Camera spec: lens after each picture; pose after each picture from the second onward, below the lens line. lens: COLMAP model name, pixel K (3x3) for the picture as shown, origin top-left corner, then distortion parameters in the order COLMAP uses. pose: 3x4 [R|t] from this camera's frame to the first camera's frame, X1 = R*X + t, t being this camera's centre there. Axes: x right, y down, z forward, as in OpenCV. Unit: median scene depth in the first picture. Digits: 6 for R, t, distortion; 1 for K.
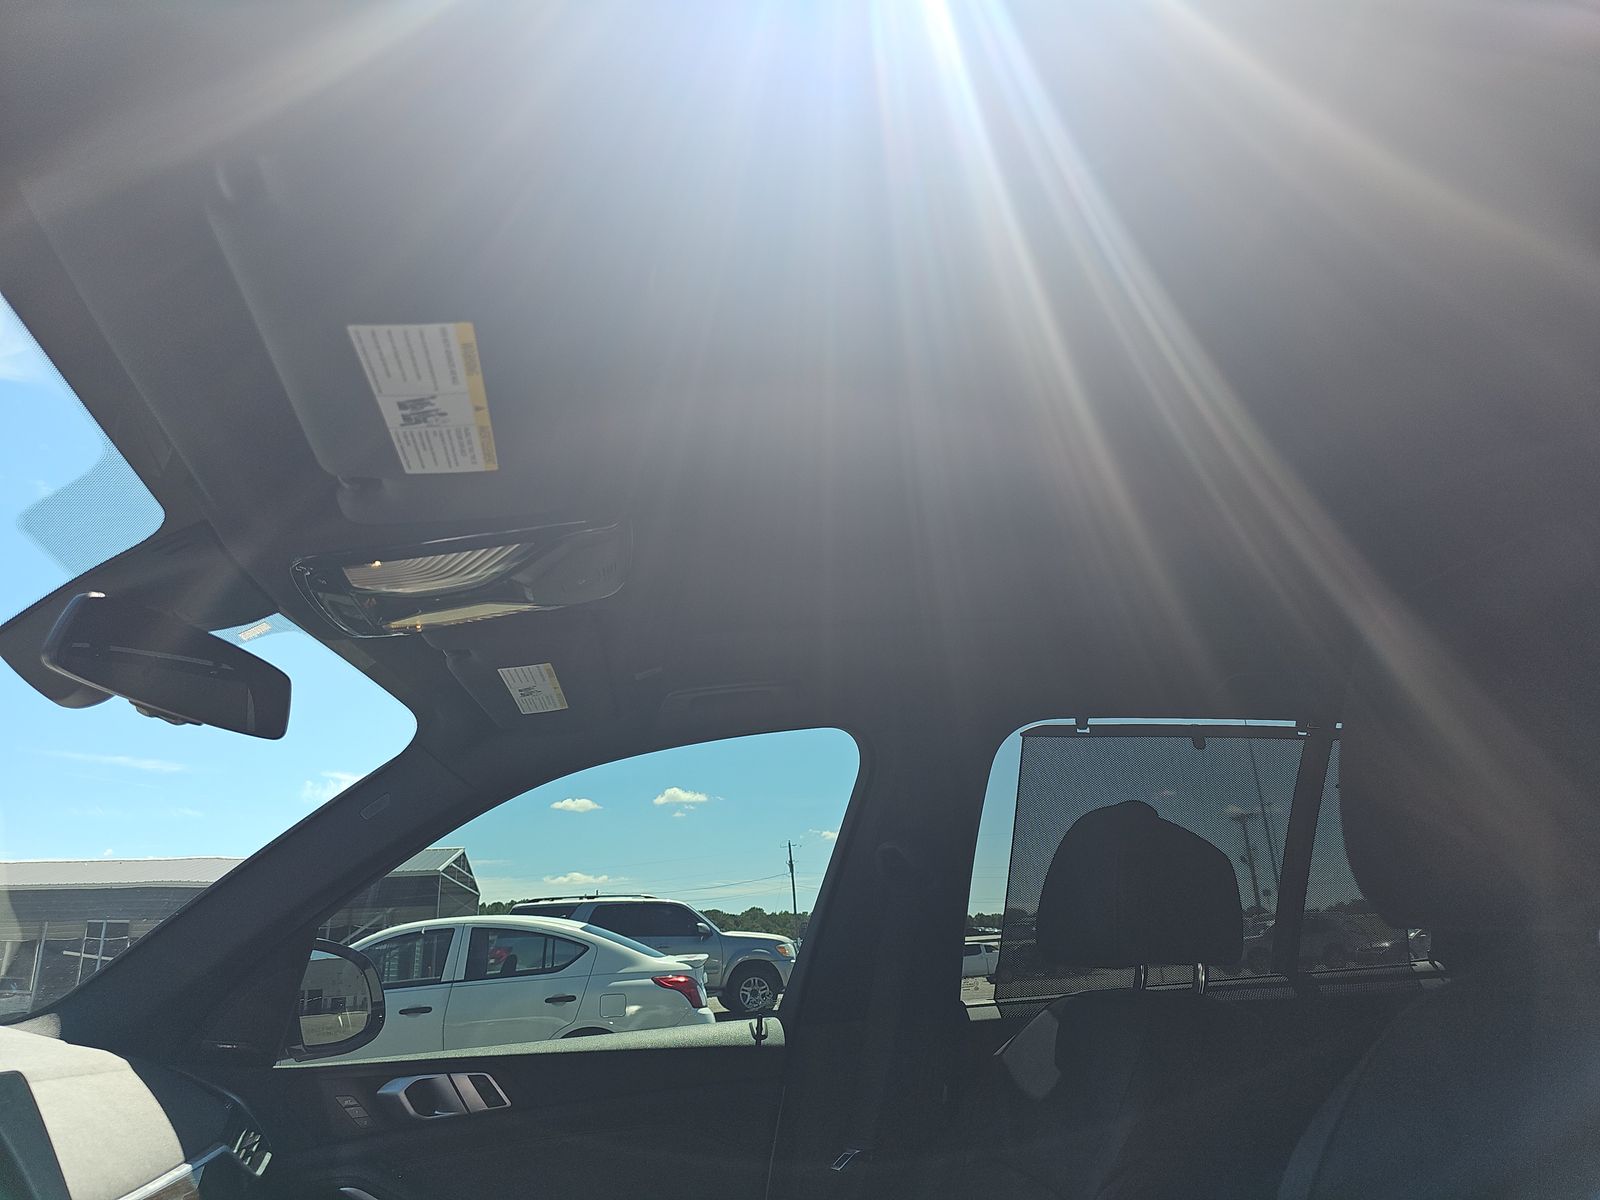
lens RADIAL K [[1056.2, 0, 804.8], [0, 1056.2, 584.3], [0, 0, 1]] dist [0.019411, -0.000326]
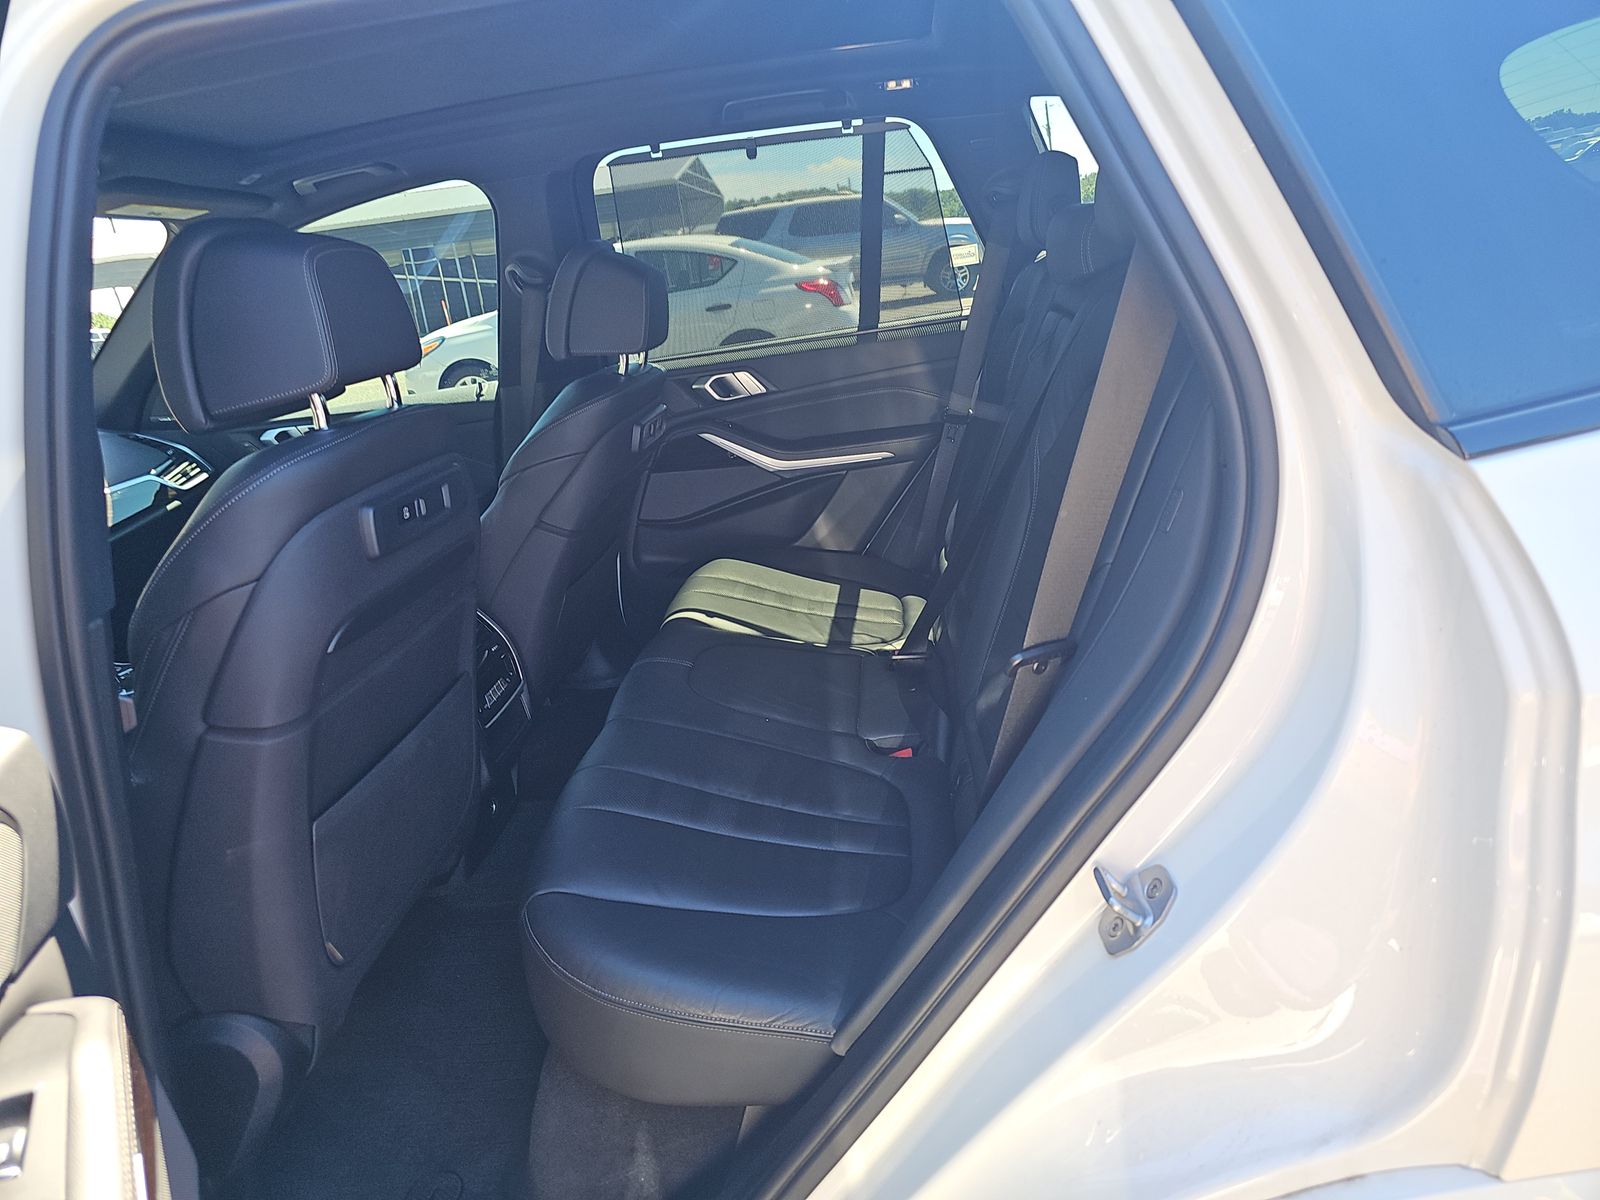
lens RADIAL K [[1066.3, 0, 833.1], [0, 1066.3, 603.0], [0, 0, 1]] dist [0.005668, -0.001128]
pose [[0.972022, -0.011170, -0.234622, 0.152590], [0.154890, 0.781405, 0.604496, -0.036289], [0.176583, -0.623924, 0.761274, -0.053076]]
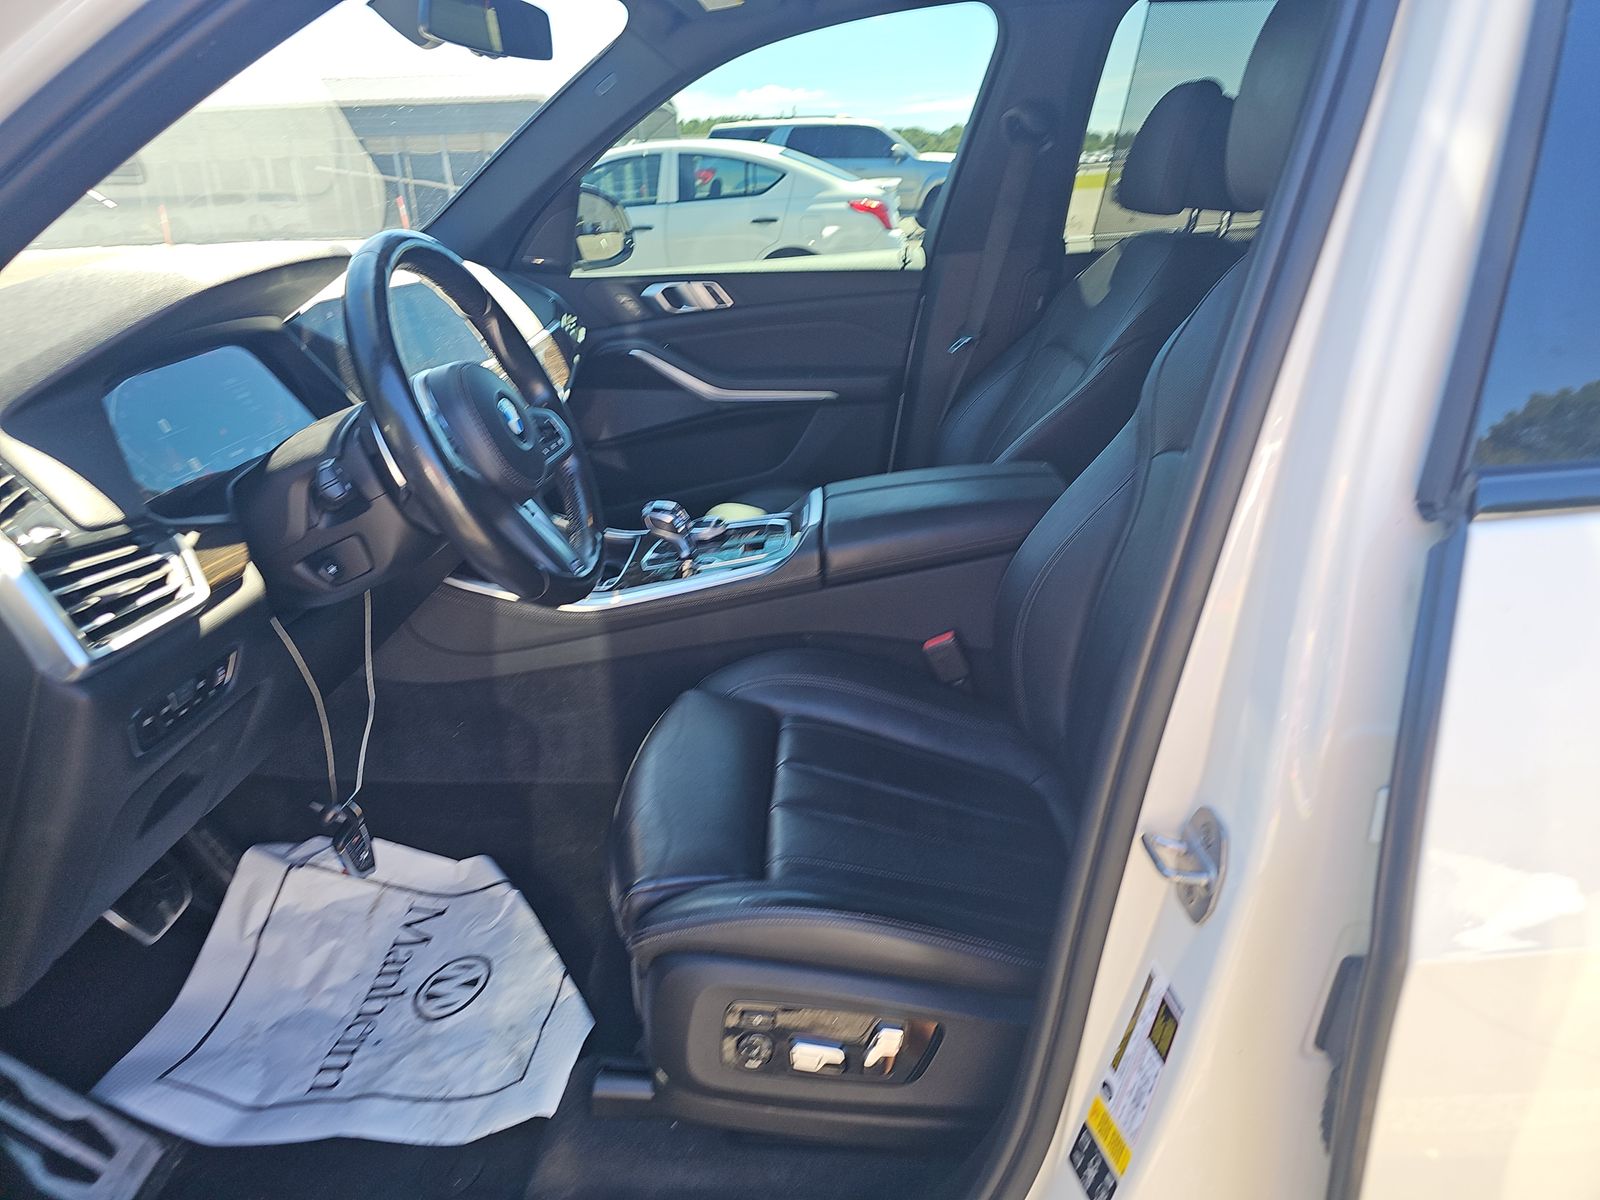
lens RADIAL K [[1056.2, 0, 804.8], [0, 1056.2, 584.3], [0, 0, 1]] dist [0.019411, -0.000326]
pose [[0.984420, 0.064363, -0.163628, 0.014300], [0.057183, 0.762820, 0.644078, -0.025209], [0.166273, -0.643400, 0.747255, -0.054667]]
